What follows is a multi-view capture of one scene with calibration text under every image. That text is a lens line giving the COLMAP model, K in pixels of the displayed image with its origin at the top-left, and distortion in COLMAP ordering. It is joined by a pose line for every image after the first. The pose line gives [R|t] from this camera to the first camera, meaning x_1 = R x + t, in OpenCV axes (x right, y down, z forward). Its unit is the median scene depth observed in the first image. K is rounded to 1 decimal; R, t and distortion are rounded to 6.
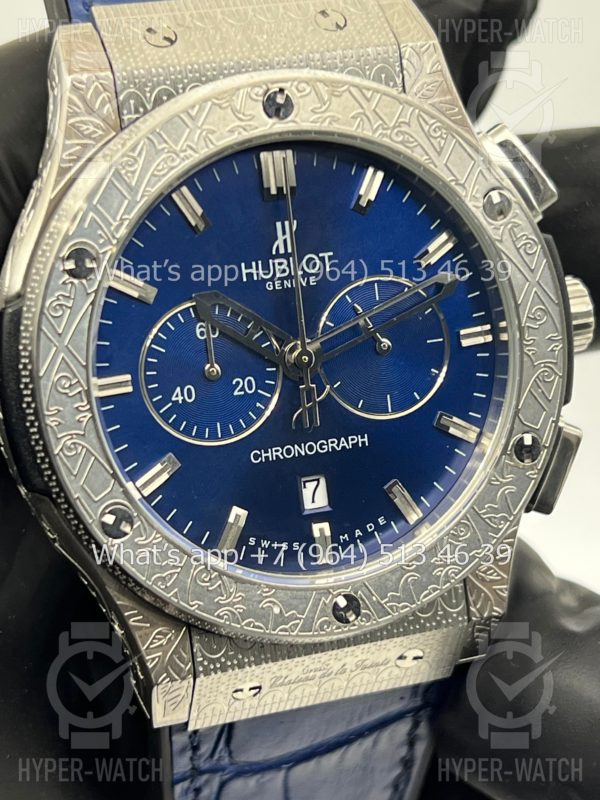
lens RADIAL K [[1891.7, 0, 289.2], [0, 1891.7, 396.3], [0, 0, 1]] dist [0.286372, -1.382012]
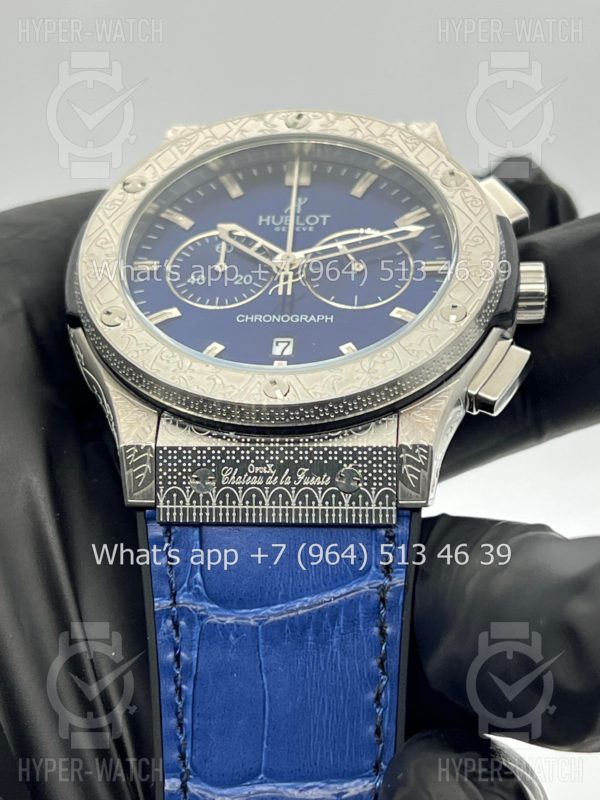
lens RADIAL K [[1891.7, 0, 289.2], [0, 1891.7, 396.3], [0, 0, 1]] dist [0.286372, -1.382012]
pose [[0.909264, -0.107592, -0.402073, 0.532123], [-0.209118, 0.717143, -0.664812, 0.932034], [0.359872, 0.688570, 0.629574, 0.228810]]
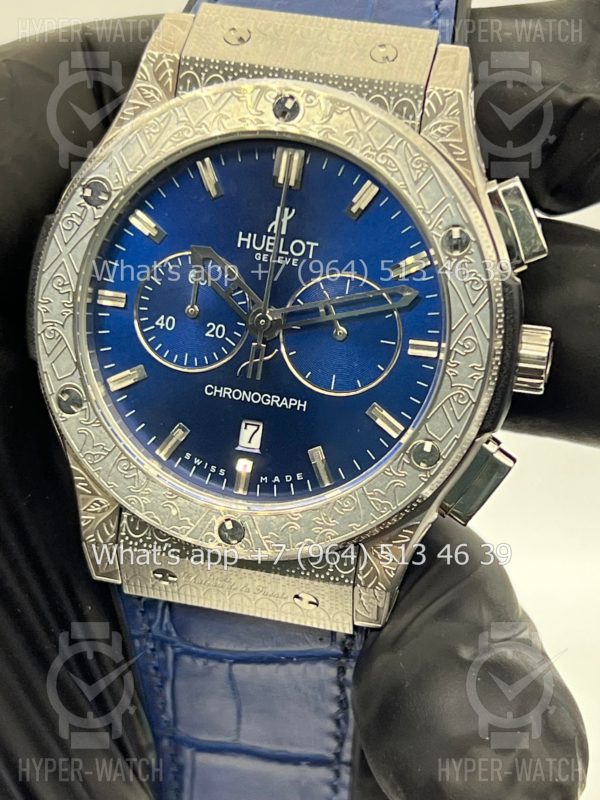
lens RADIAL K [[1813.1, 0, 300.0], [0, 1813.1, 400.0], [0, 0, 1]] dist [0.268831, -0.588313]
pose [[0.842934, 0.284941, -0.456366, 0.562309], [-0.287826, 0.955478, 0.064939, -0.053796], [0.454552, 0.076615, 0.887419, 0.000118]]
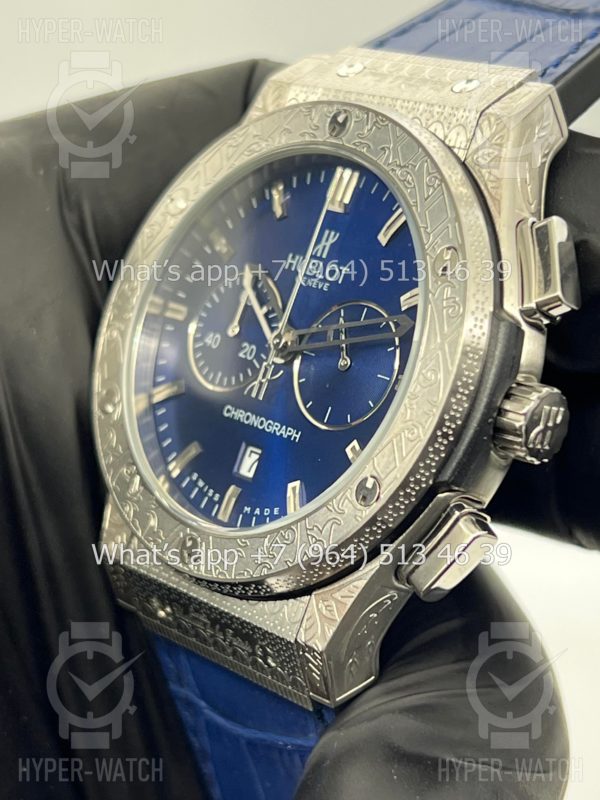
lens RADIAL K [[1813.1, 0, 300.0], [0, 1813.1, 400.0], [0, 0, 1]] dist [0.268831, -0.588313]
pose [[0.403956, 0.253486, -0.878957, 0.964583], [-0.458101, 0.887736, 0.045481, -0.043910], [0.791810, 0.384279, 0.474728, 0.512571]]
